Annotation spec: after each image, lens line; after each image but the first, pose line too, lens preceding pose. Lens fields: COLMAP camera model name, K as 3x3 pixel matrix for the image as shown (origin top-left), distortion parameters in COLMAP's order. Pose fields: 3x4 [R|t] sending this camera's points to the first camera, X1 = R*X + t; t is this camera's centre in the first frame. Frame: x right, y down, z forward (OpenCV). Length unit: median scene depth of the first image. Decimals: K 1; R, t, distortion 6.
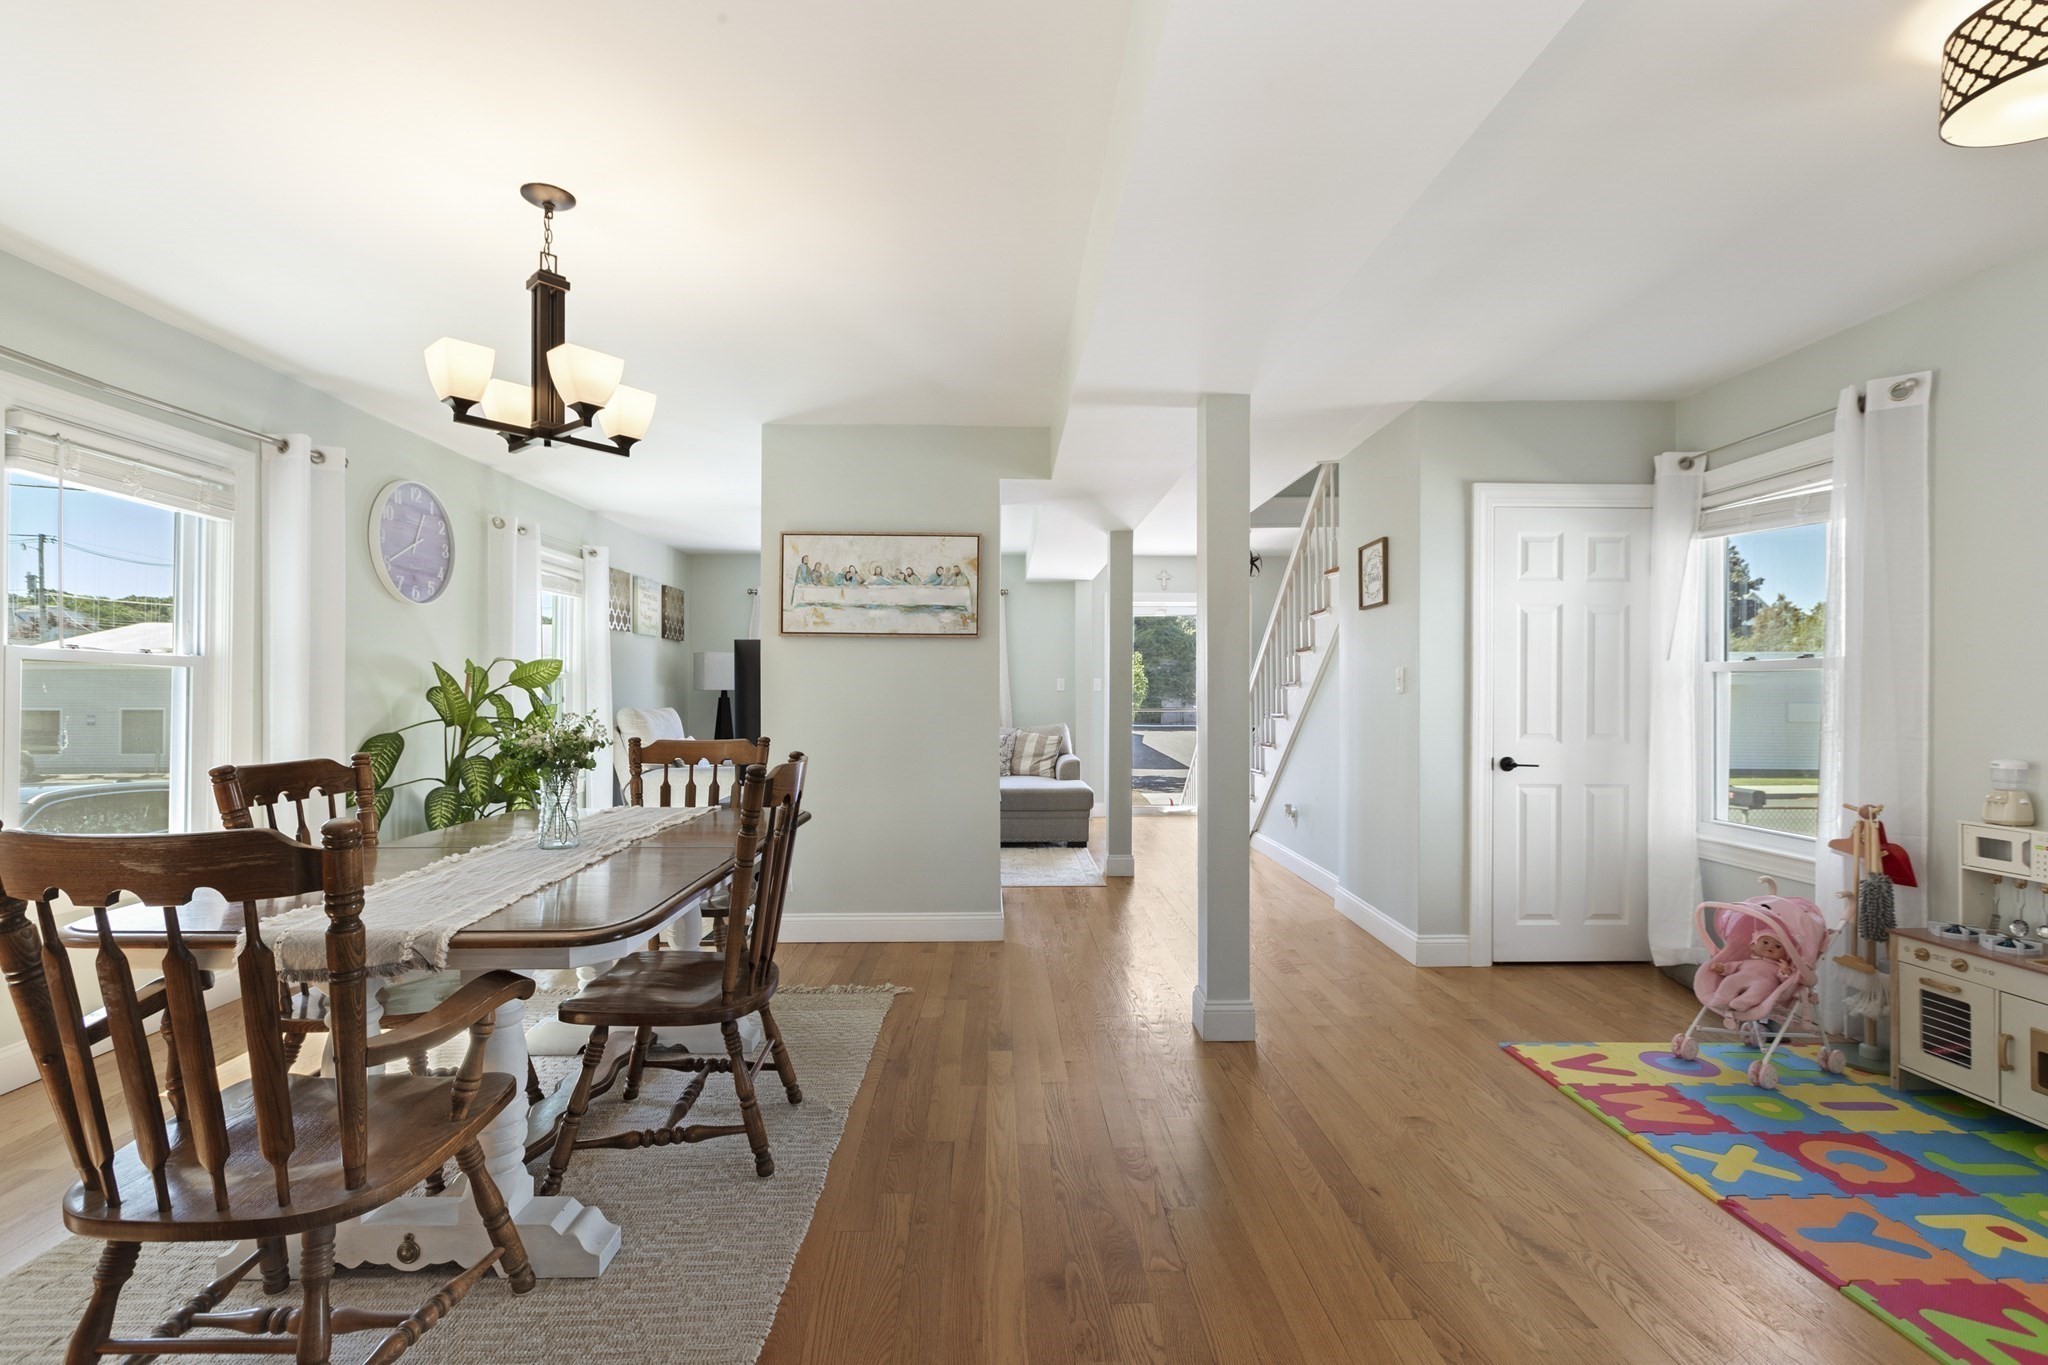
lens RADIAL K [[923.4, 0, 1022.5], [0, 923.4, 687.0], [0, 0, 1]] dist [-0.000830, 0.000244]
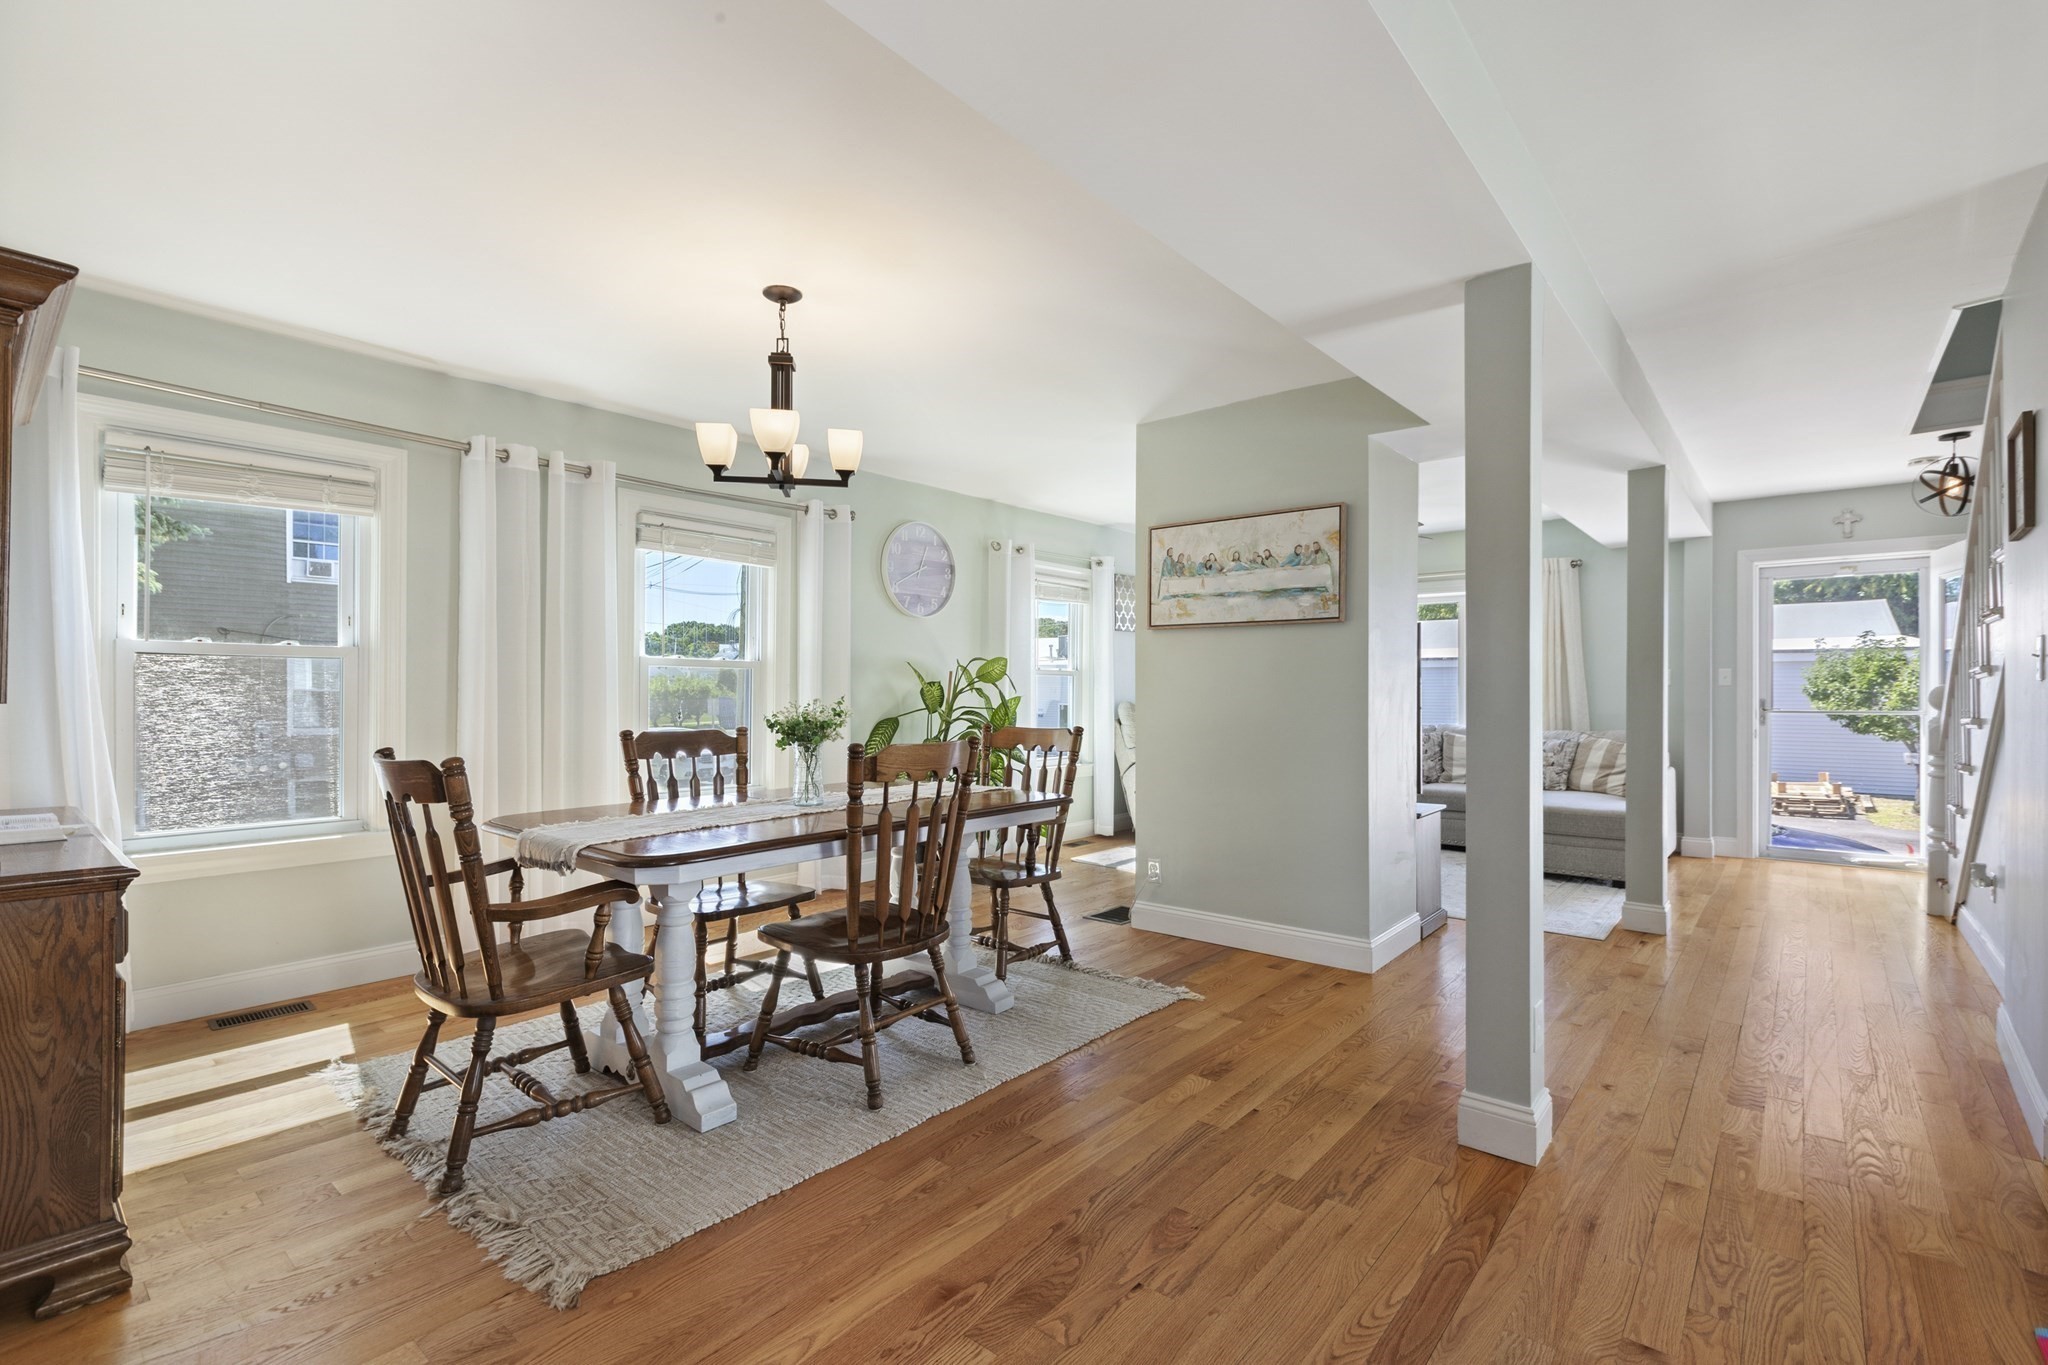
lens RADIAL K [[923.4, 0, 1011.2], [0, 923.4, 689.8], [0, 0, 1]] dist [-0.000830, 0.000244]
pose [[0.738766, -0.001143, -0.673961, 0.311527], [0.003630, 0.999991, 0.002283, 0.008196], [0.673952, -0.004133, 0.738763, 0.144784]]
